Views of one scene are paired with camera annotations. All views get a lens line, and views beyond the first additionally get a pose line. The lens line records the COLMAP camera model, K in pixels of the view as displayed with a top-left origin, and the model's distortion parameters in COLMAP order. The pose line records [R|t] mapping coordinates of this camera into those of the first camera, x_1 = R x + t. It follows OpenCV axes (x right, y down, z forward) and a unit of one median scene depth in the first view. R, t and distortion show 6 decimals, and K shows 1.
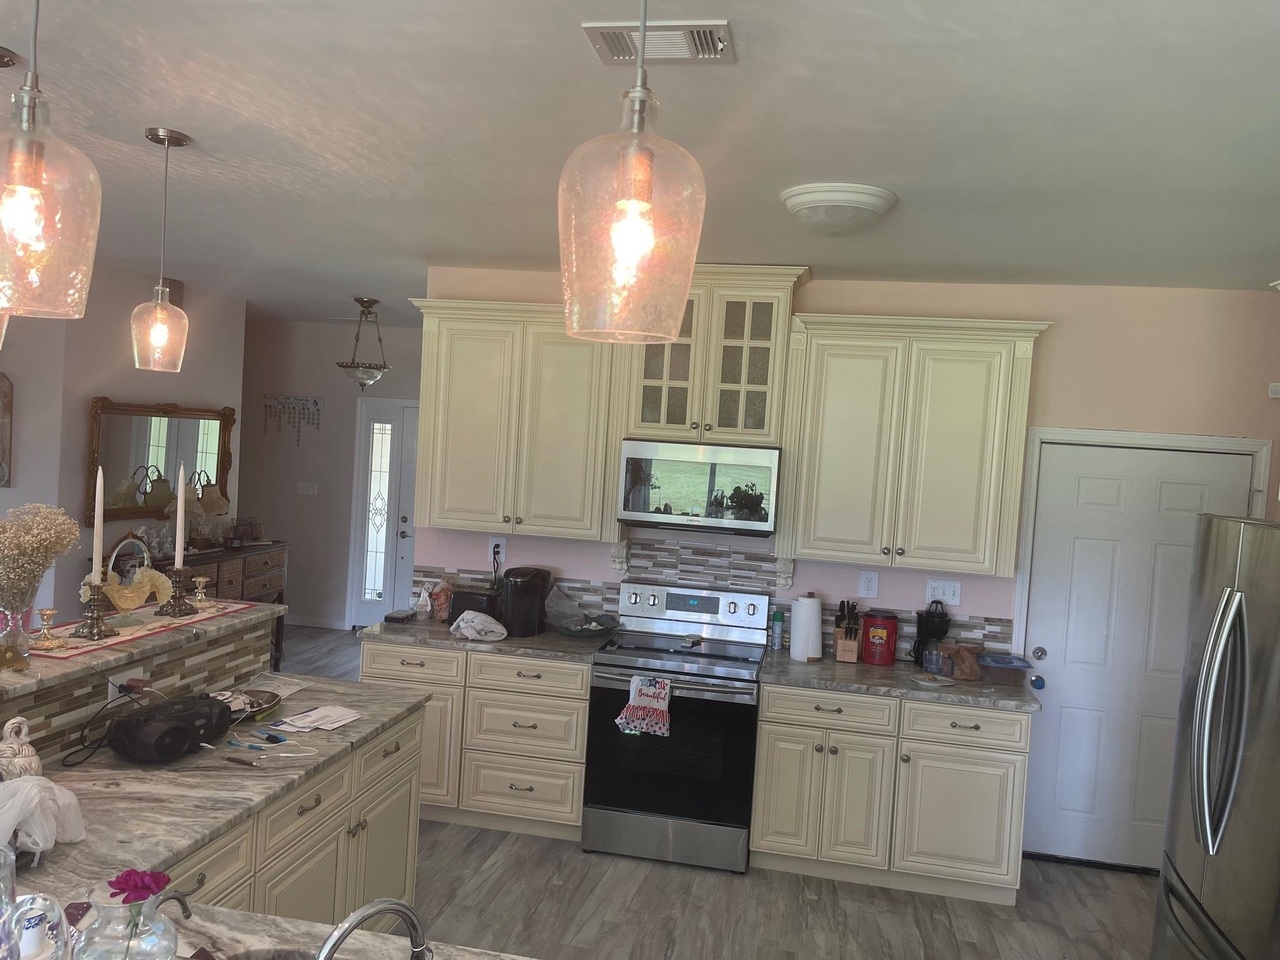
lens RADIAL K [[966.7, 0, 635.8], [0, 966.7, 482.3], [0, 0, 1]] dist [0.030545, -0.006793]
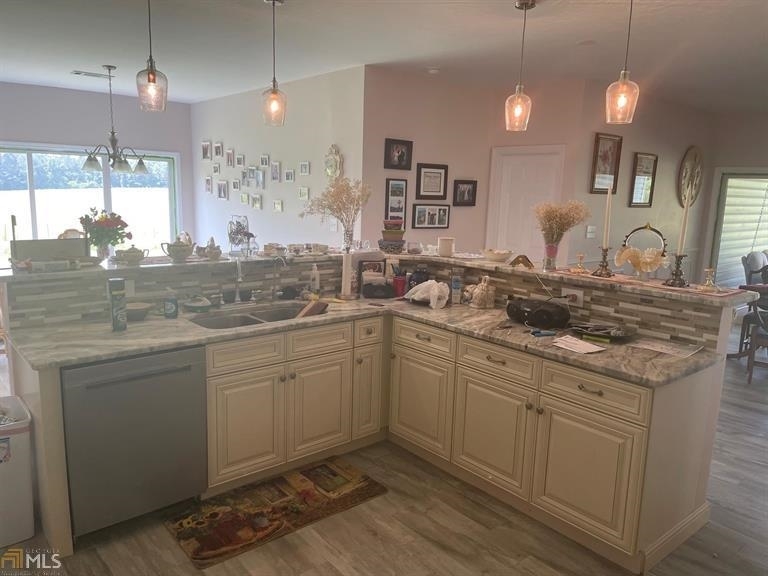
lens RADIAL K [[580.0, 0, 384.8], [0, 580.0, 294.2], [0, 0, 1]] dist [0.030545, -0.006793]
pose [[-0.635100, 0.056827, -0.770337, 0.538594], [-0.101222, 0.982567, 0.155934, 0.057327], [0.765769, 0.177009, -0.618277, 1.303602]]
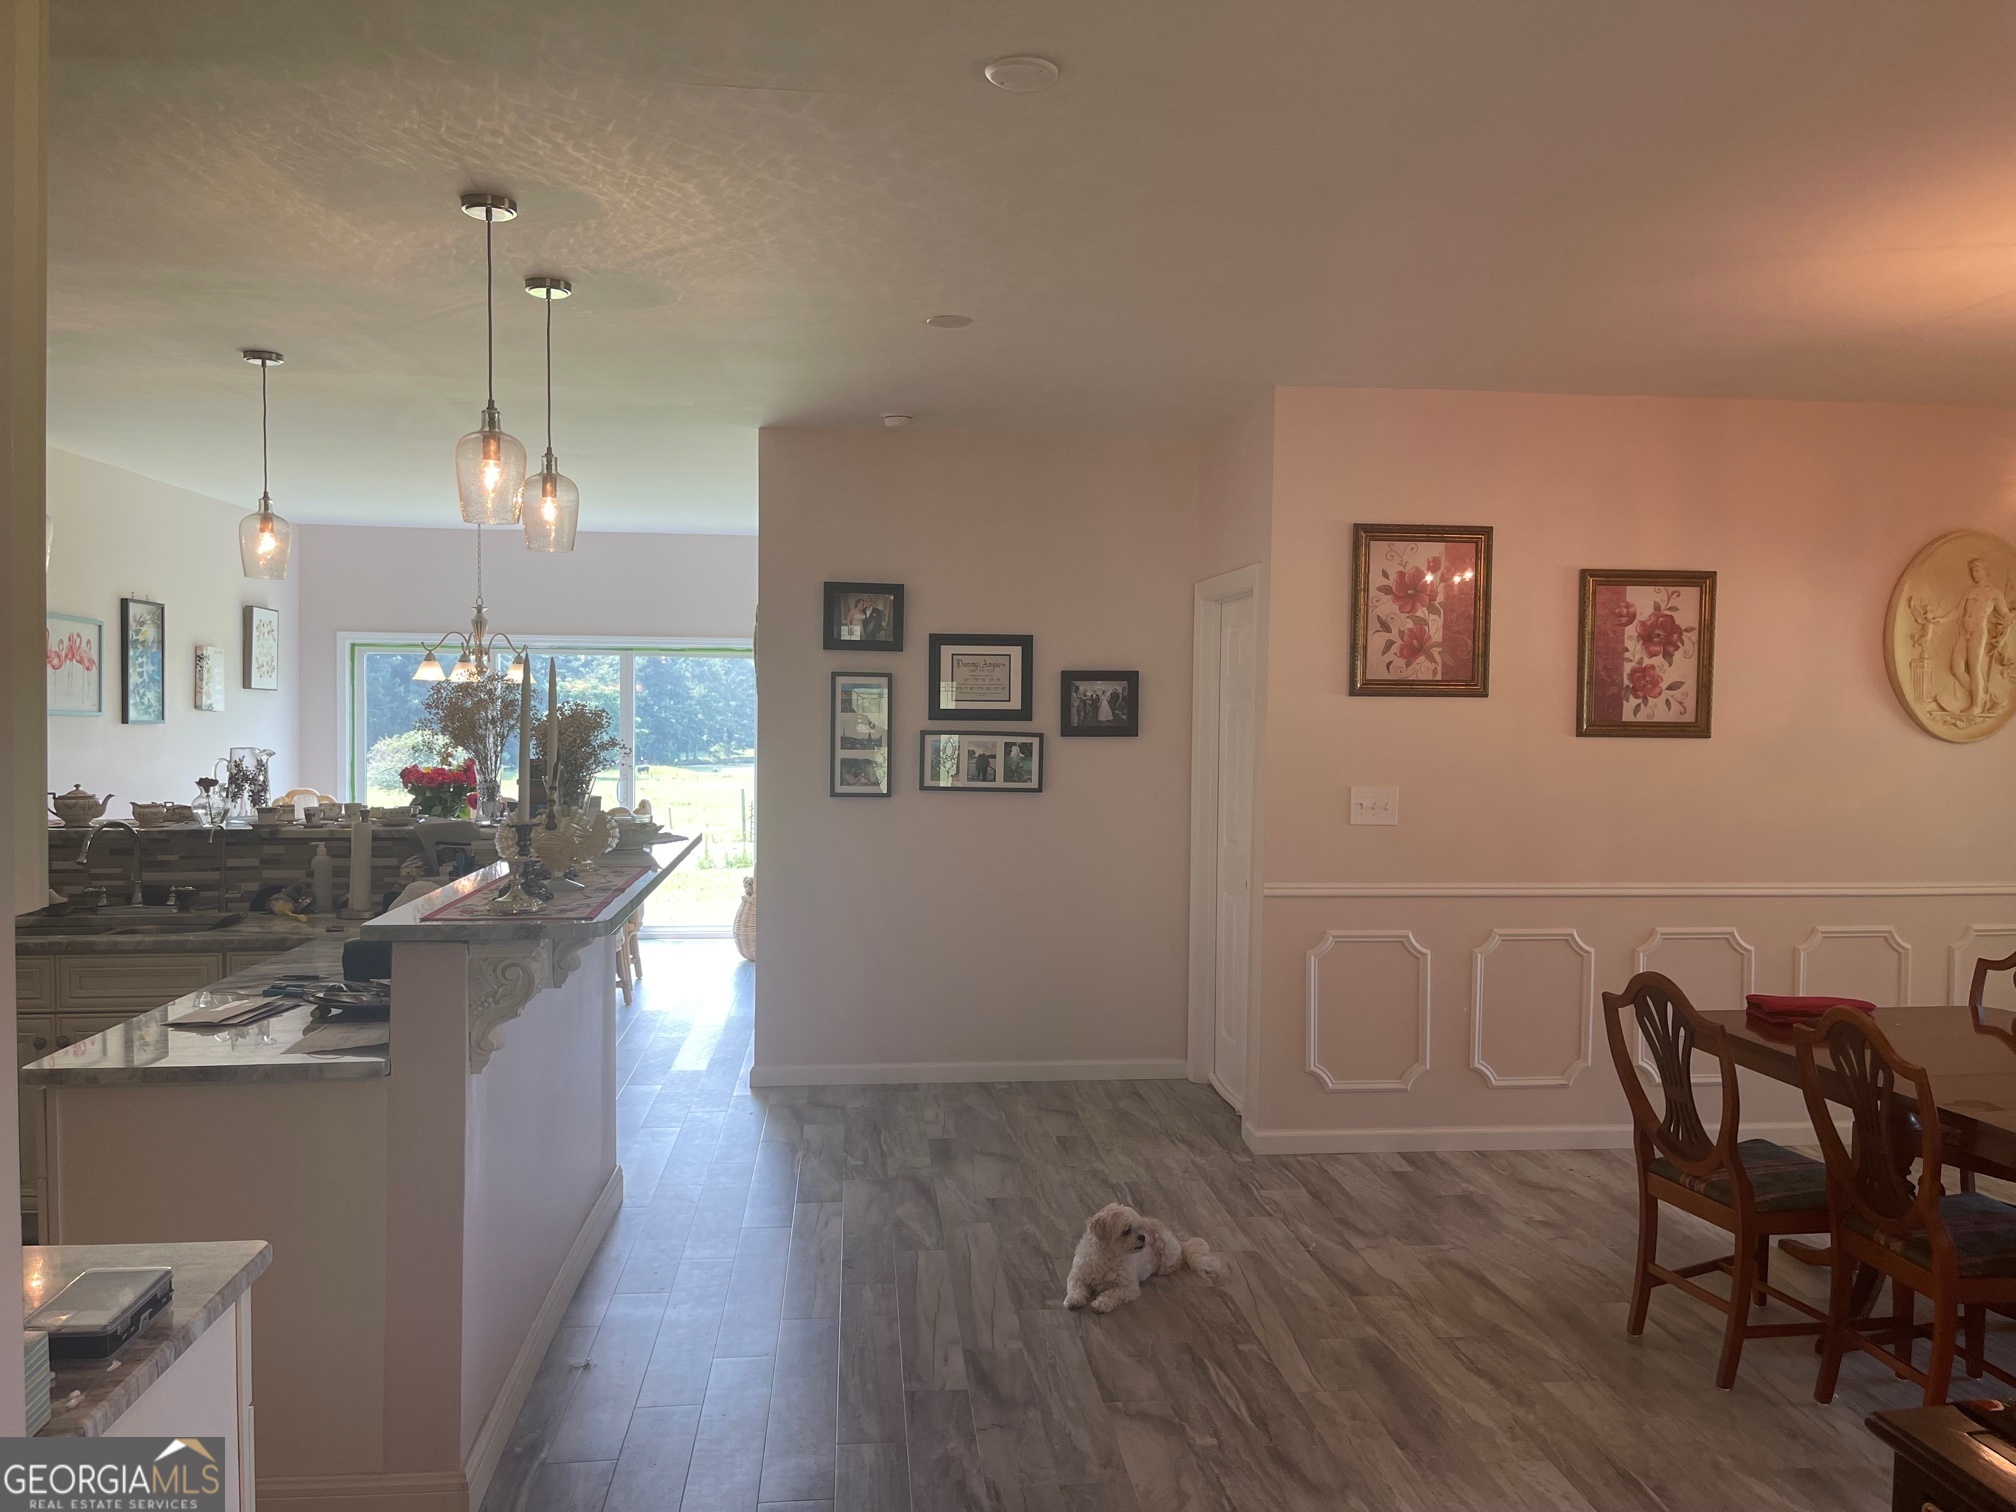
lens RADIAL K [[1522.6, 0, 1018.4], [0, 1522.6, 752.8], [0, 0, 1]] dist [0.030545, -0.006793]
pose [[-0.957617, -0.060979, -0.281515, -0.032699], [-0.078449, 0.995603, 0.051199, 0.010461], [0.277155, 0.071114, -0.958190, 1.747628]]
